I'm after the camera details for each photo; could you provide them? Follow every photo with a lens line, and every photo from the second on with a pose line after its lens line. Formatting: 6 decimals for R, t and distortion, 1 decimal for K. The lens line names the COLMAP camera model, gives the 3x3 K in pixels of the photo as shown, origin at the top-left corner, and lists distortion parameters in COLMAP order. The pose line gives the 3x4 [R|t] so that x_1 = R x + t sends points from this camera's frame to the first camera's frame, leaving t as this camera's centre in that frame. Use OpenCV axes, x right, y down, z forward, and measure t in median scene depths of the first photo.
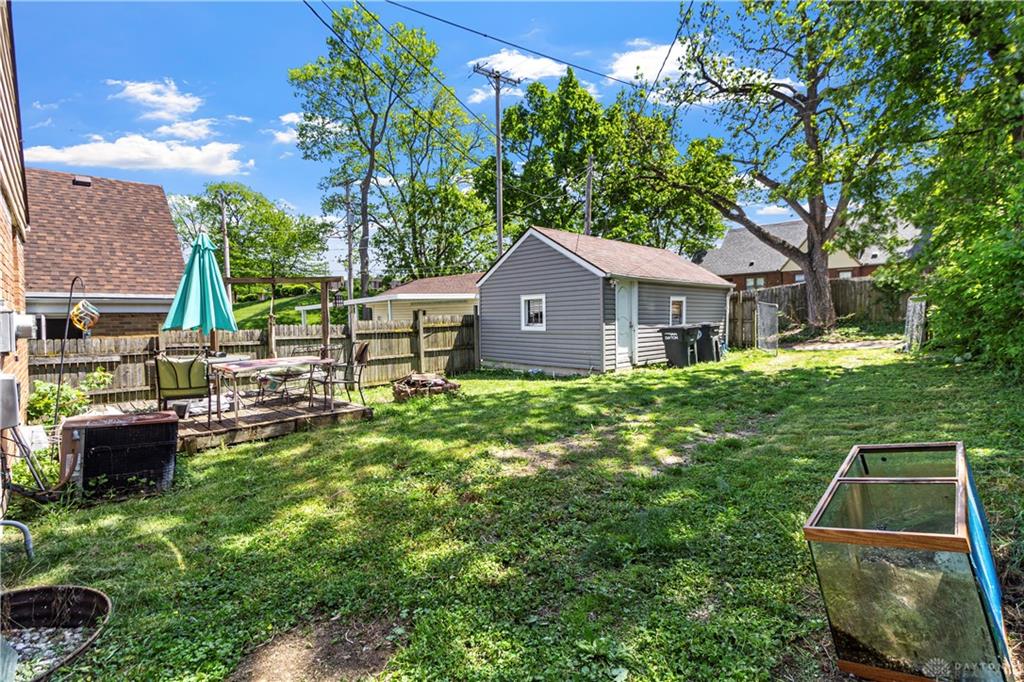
lens RADIAL K [[481.4, 0, 517.3], [0, 481.4, 335.0], [0, 0, 1]] dist [-0.018865, -0.002633]
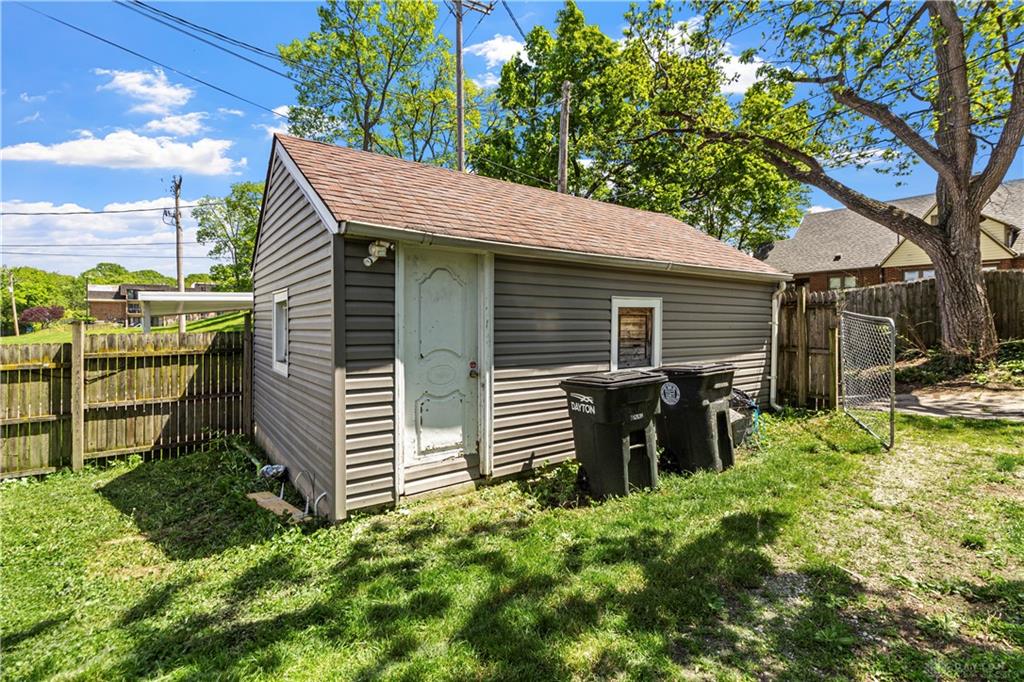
lens RADIAL K [[481.4, 0, 510.2], [0, 481.4, 332.9], [0, 0, 1]] dist [-0.018865, -0.002633]
pose [[0.988508, 0.012645, -0.150640, 0.193299], [-0.015443, 0.999729, -0.017415, -0.026379], [0.150379, 0.019541, 0.988435, 0.377739]]
